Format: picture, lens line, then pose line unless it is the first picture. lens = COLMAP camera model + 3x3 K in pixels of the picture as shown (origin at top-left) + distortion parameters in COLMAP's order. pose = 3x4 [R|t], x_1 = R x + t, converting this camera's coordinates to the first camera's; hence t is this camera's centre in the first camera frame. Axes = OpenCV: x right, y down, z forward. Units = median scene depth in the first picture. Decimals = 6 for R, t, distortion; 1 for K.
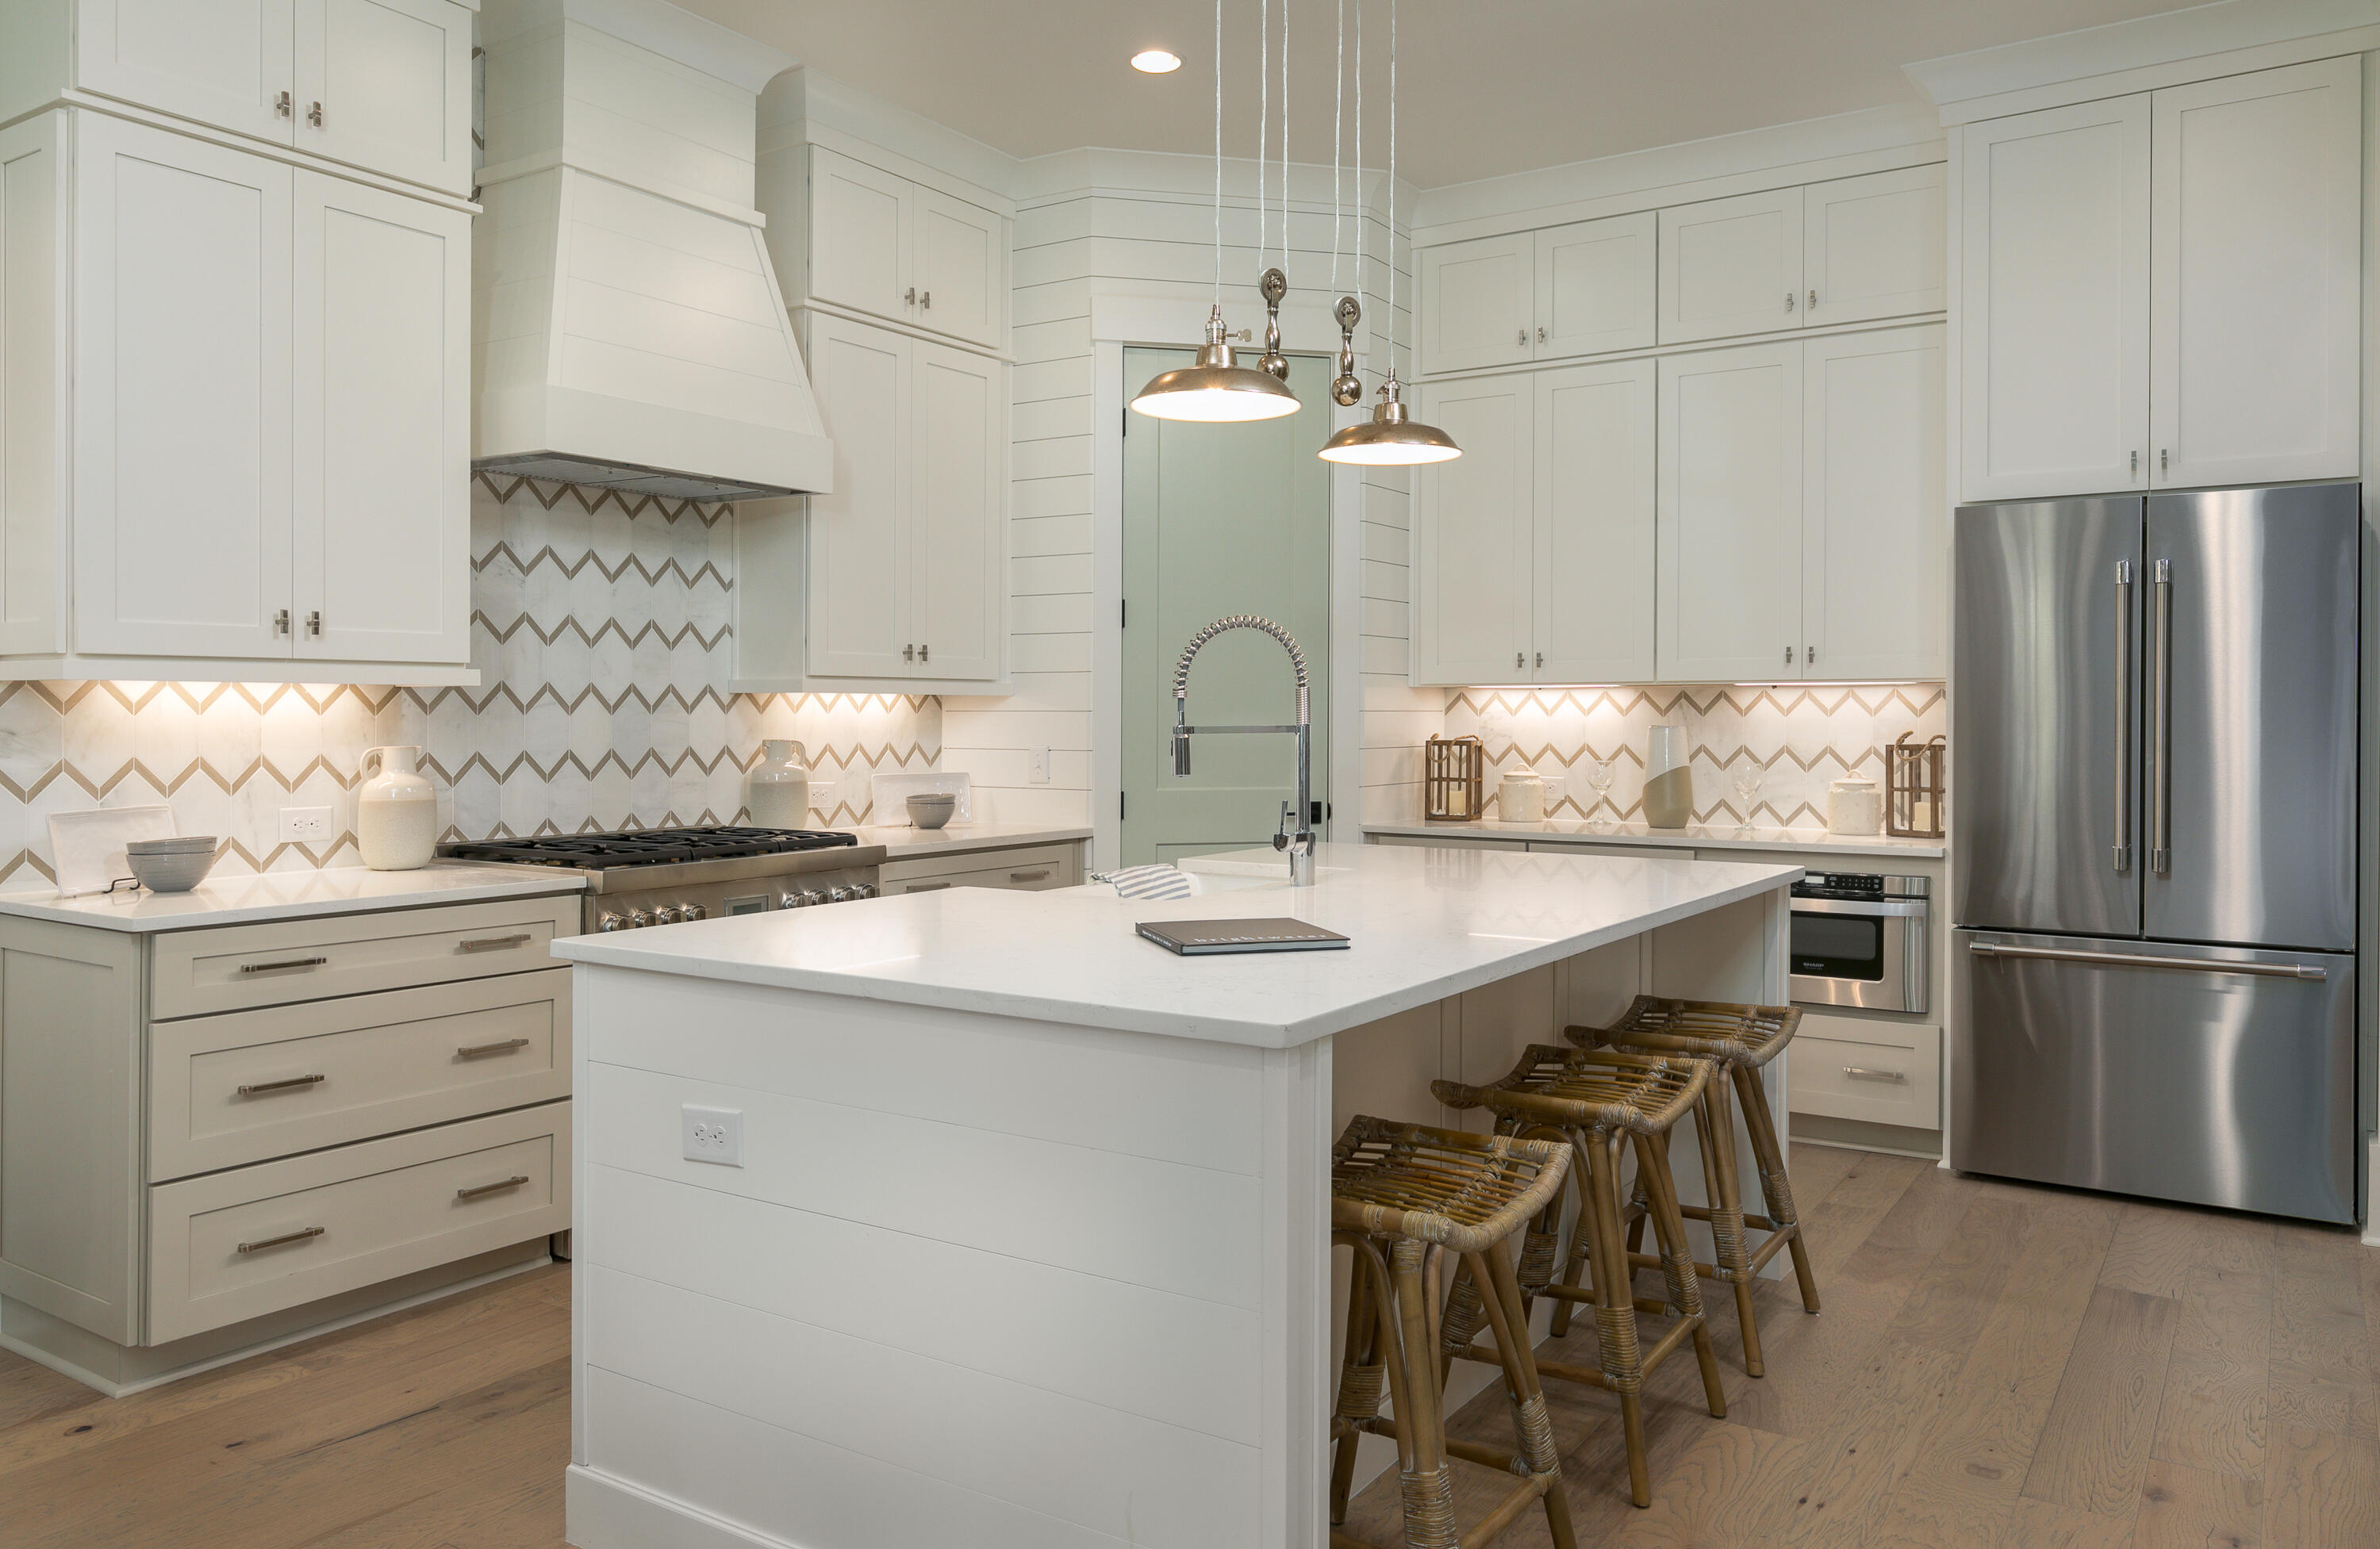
lens RADIAL K [[1674.0, 0, 1183.1], [0, 1674.0, 734.7], [0, 0, 1]] dist [0.003658, 0.000282]
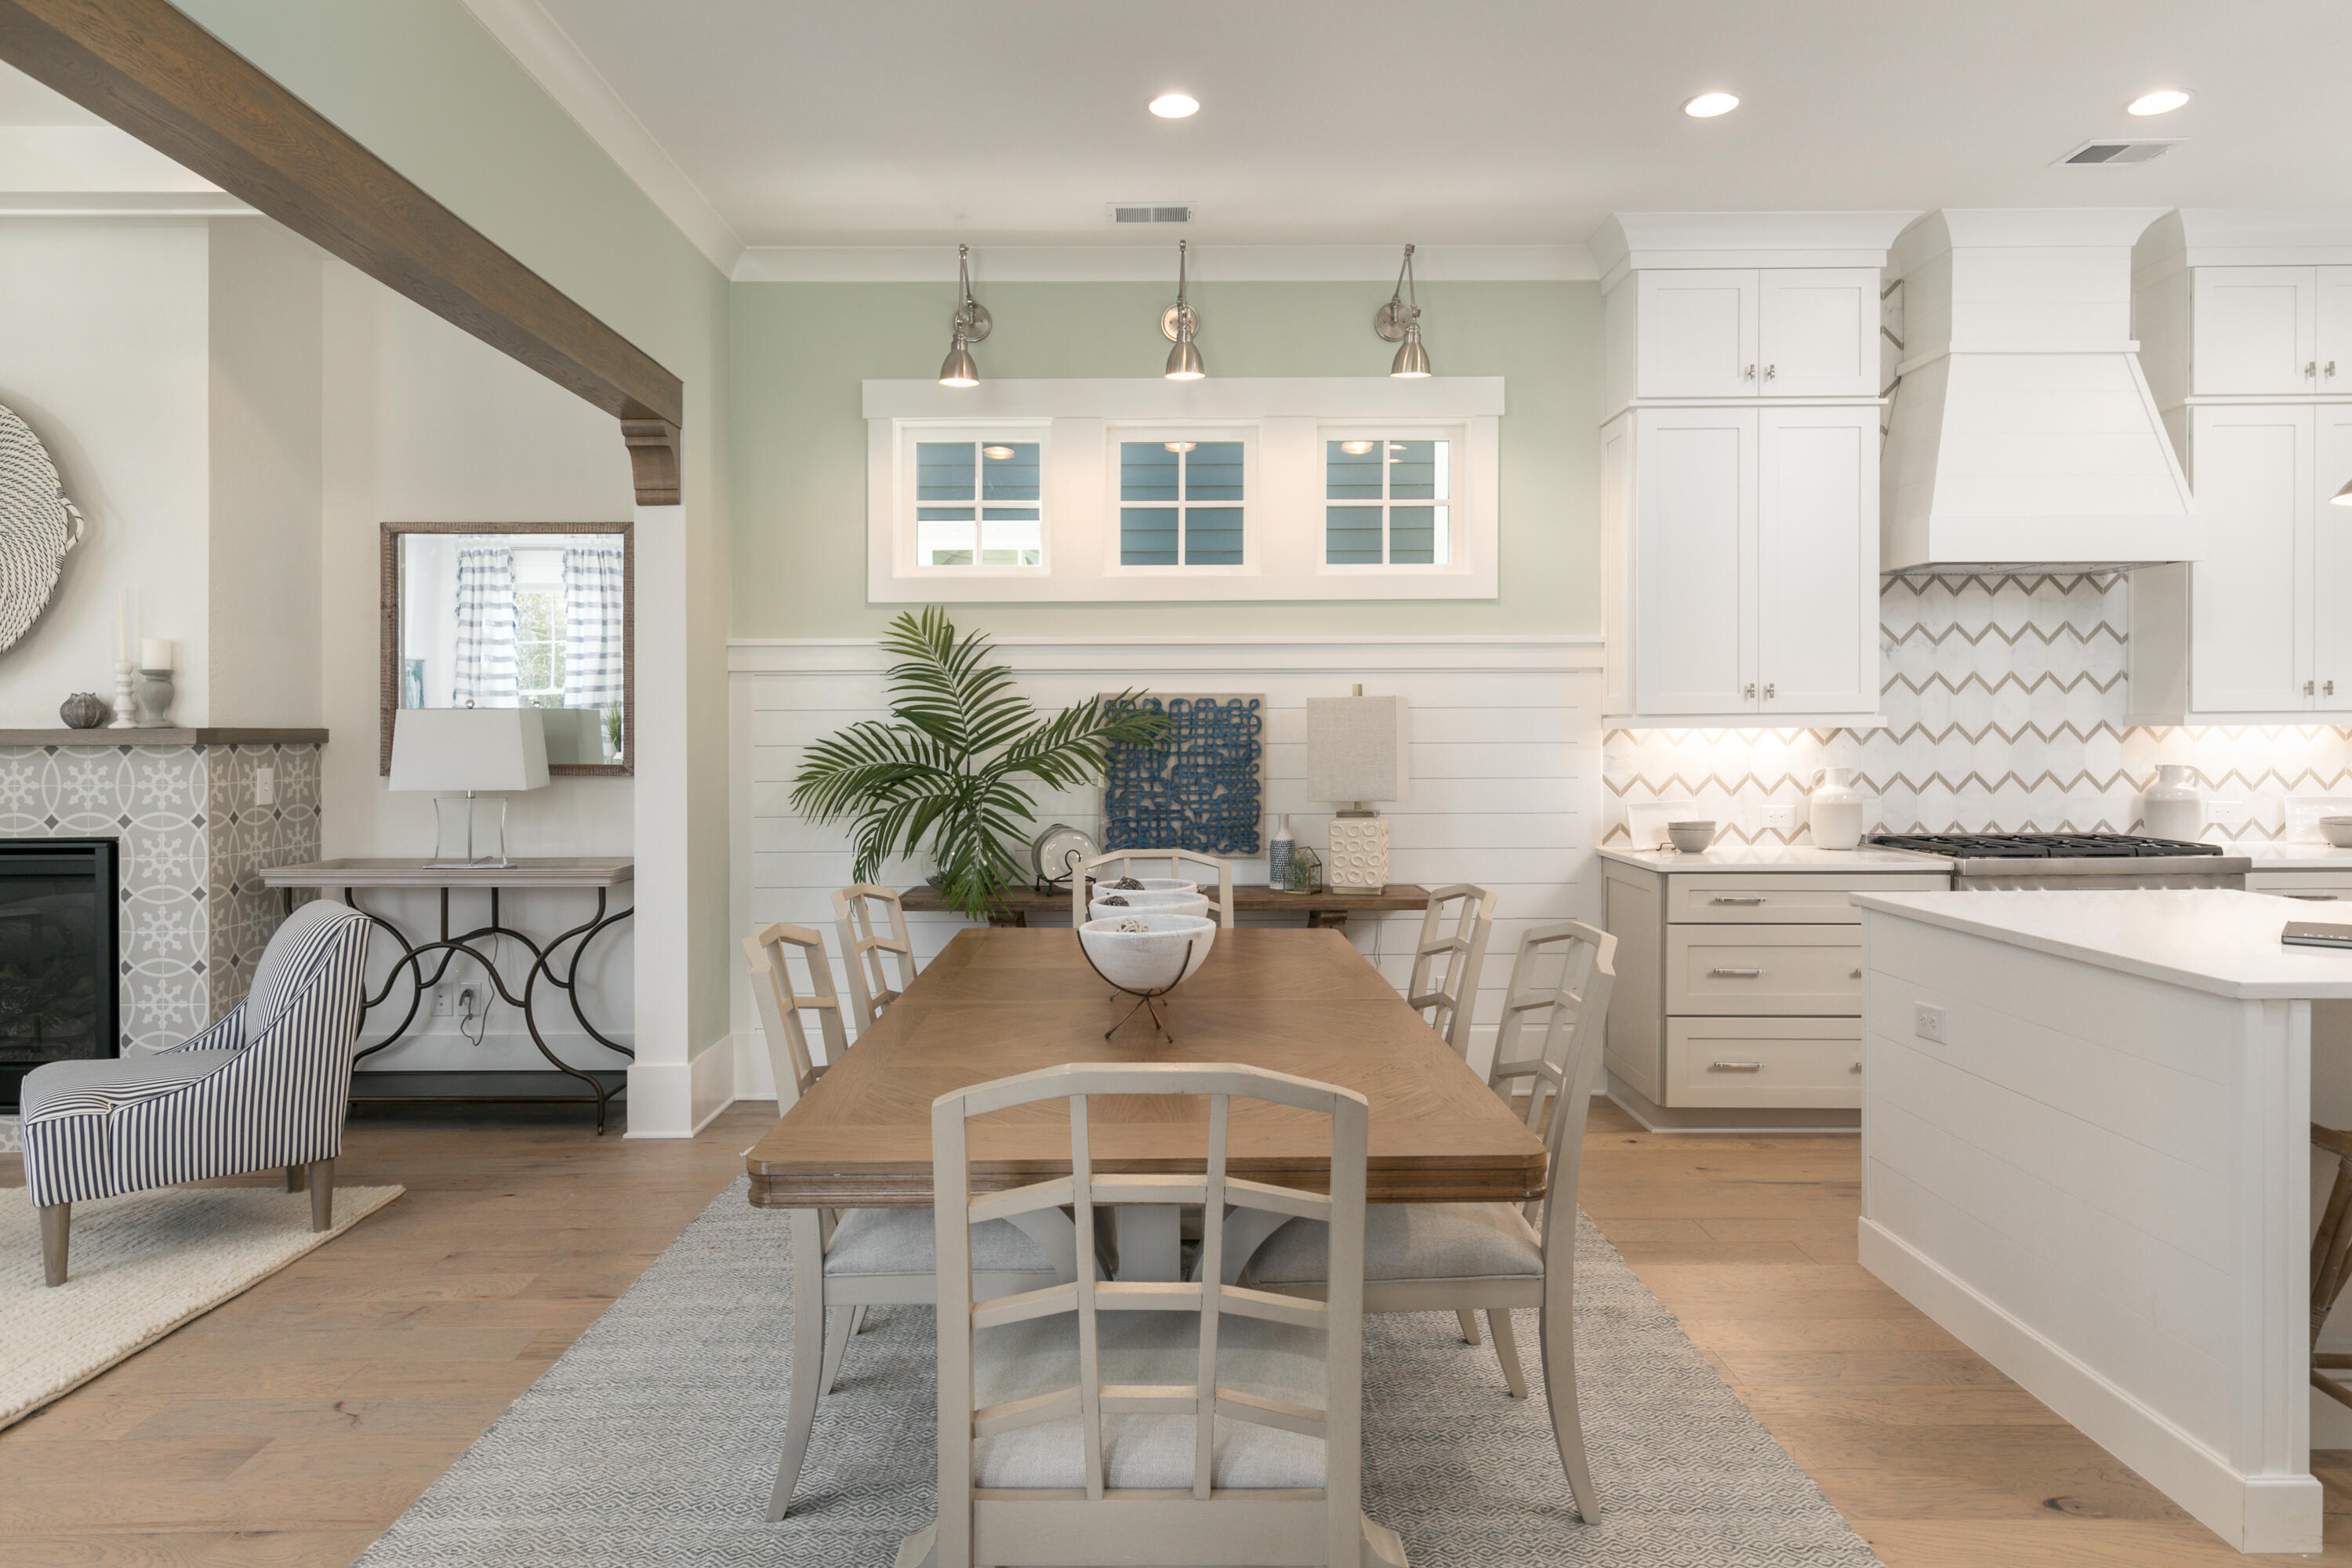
lens RADIAL K [[1431.6, 0, 1168.6], [0, 1431.6, 720.5], [0, 0, 1]] dist [-0.003710, -0.002105]
pose [[0.553884, -0.011246, -0.832518, 0.225577], [-0.002552, 0.999881, -0.015205, -0.011987], [0.832590, 0.010546, 0.553789, -0.176879]]
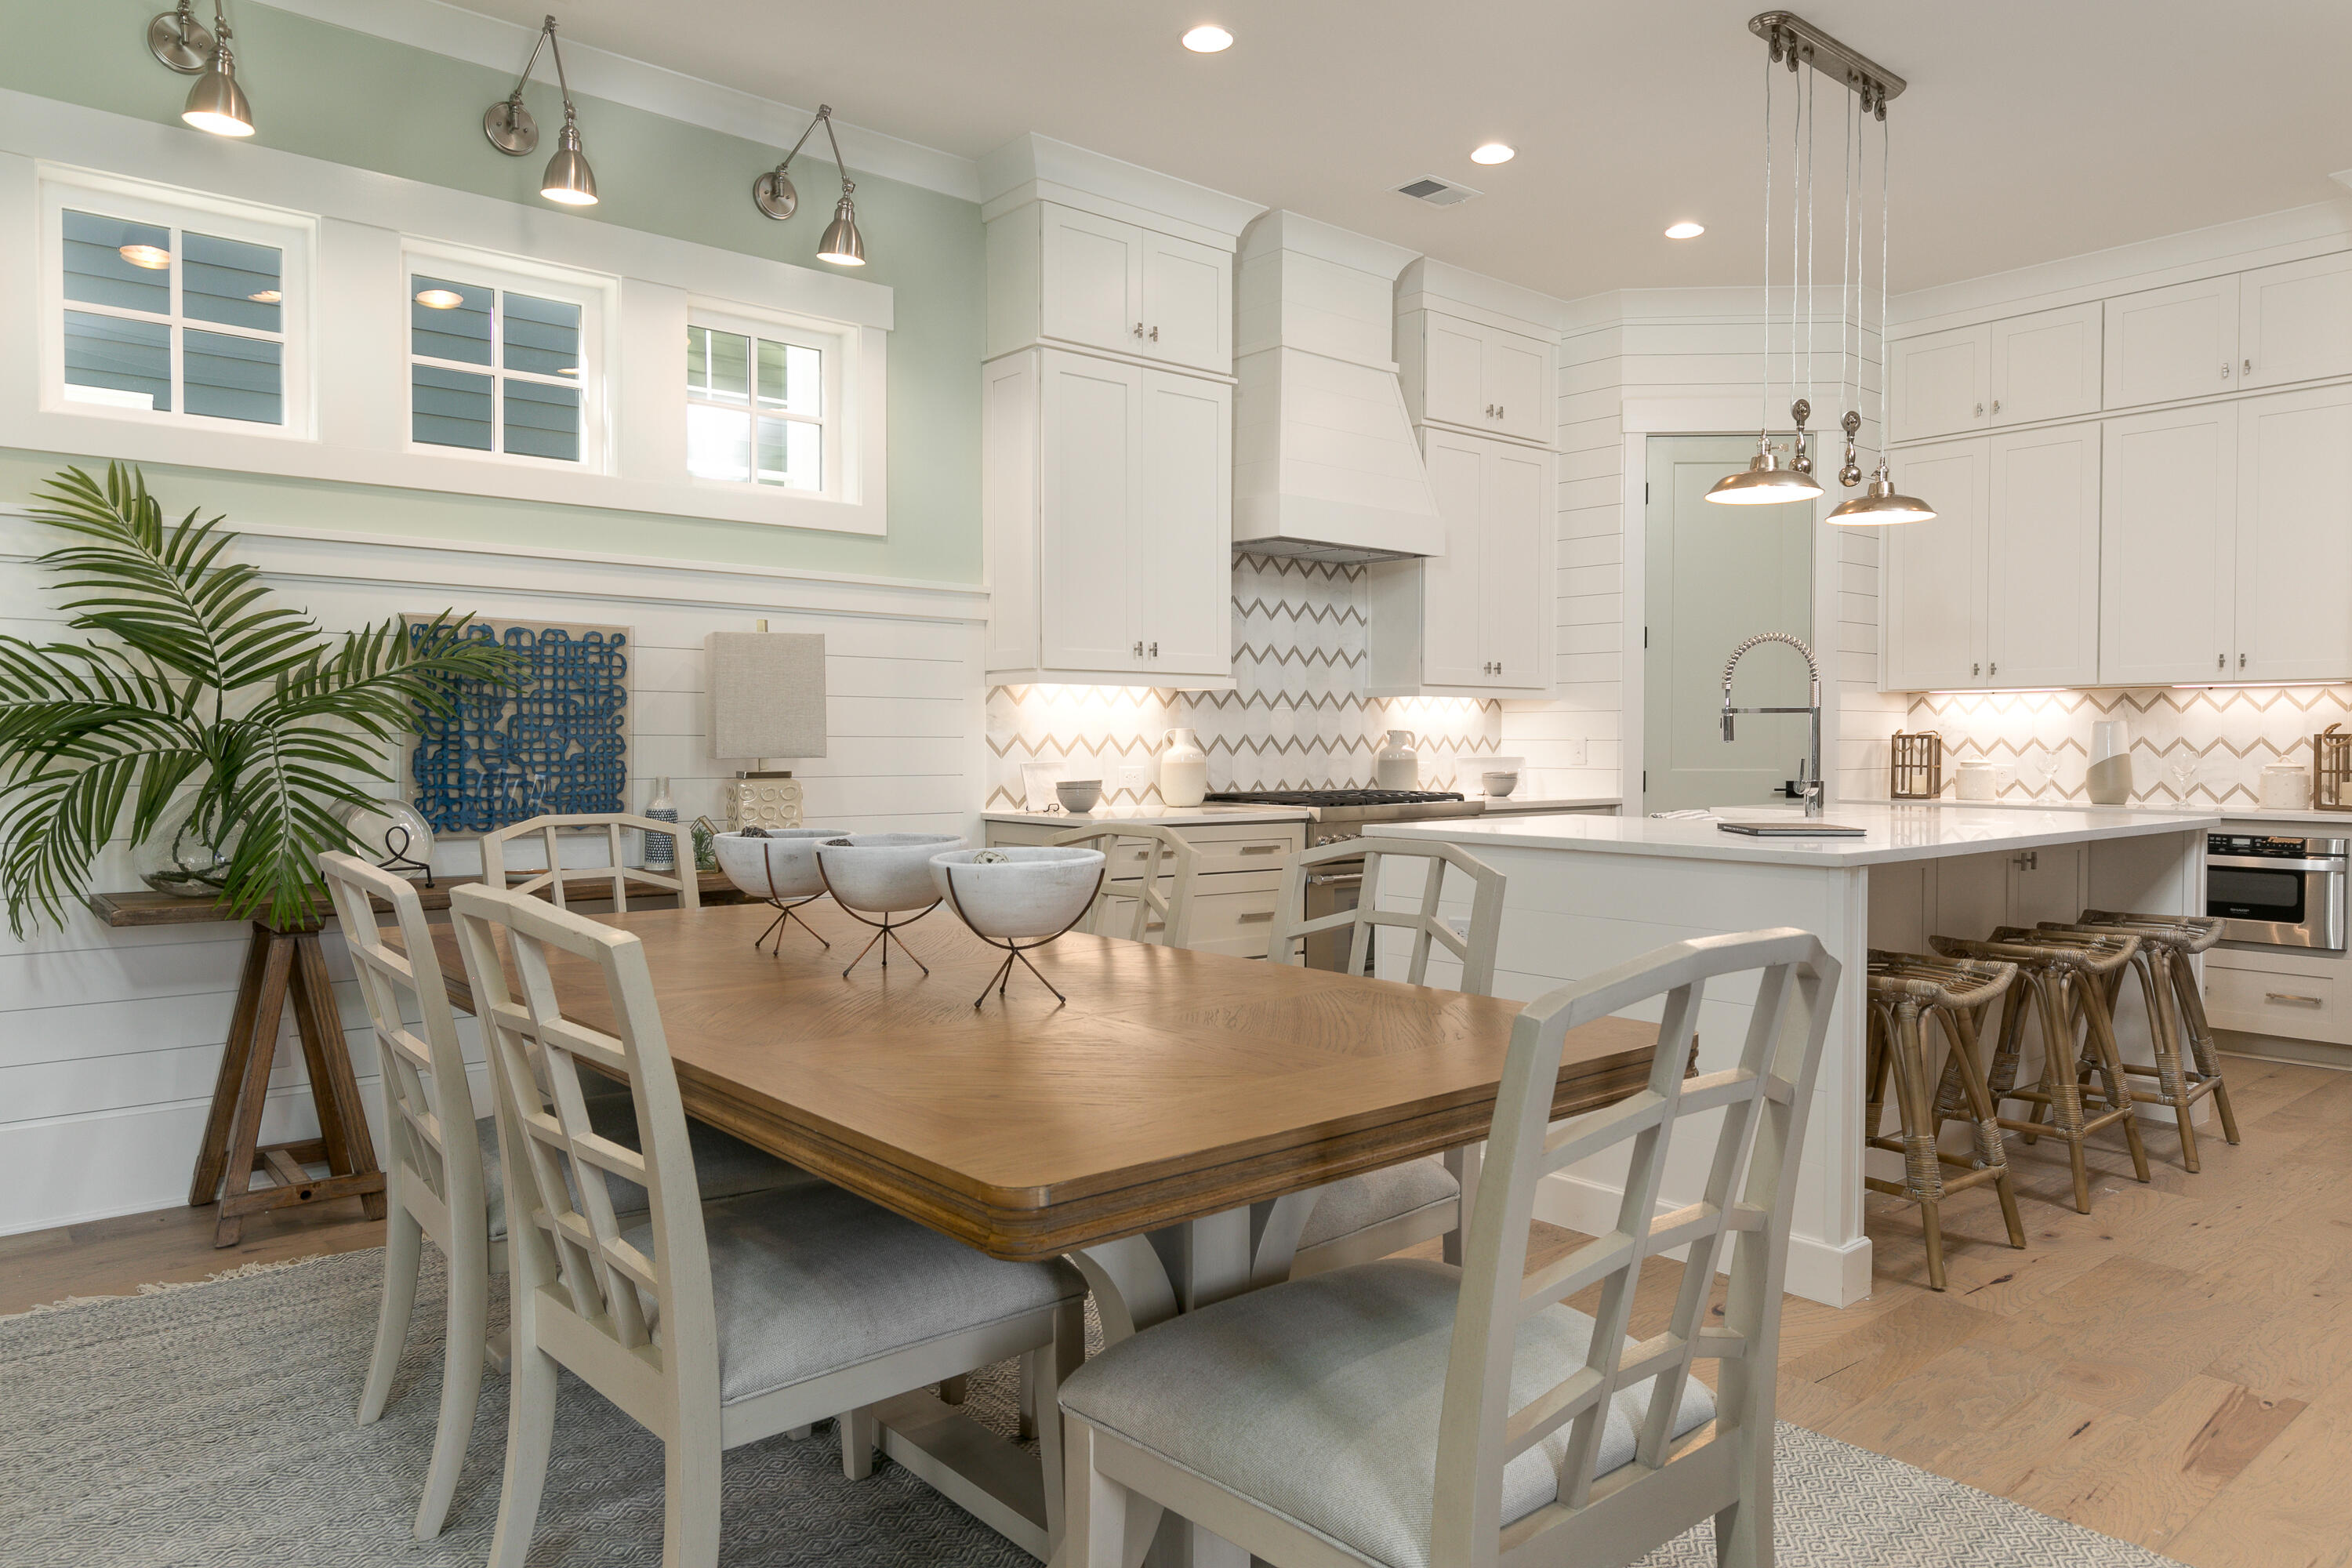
lens RADIAL K [[1500.6, 0, 1174.3], [0, 1500.6, 772.4], [0, 0, 1]] dist [0.000183, 0.000217]
pose [[0.959237, 0.006388, -0.282531, -0.066883], [-0.003715, 0.999943, 0.009997, 0.028412], [0.282578, -0.008540, 0.959206, -0.291996]]
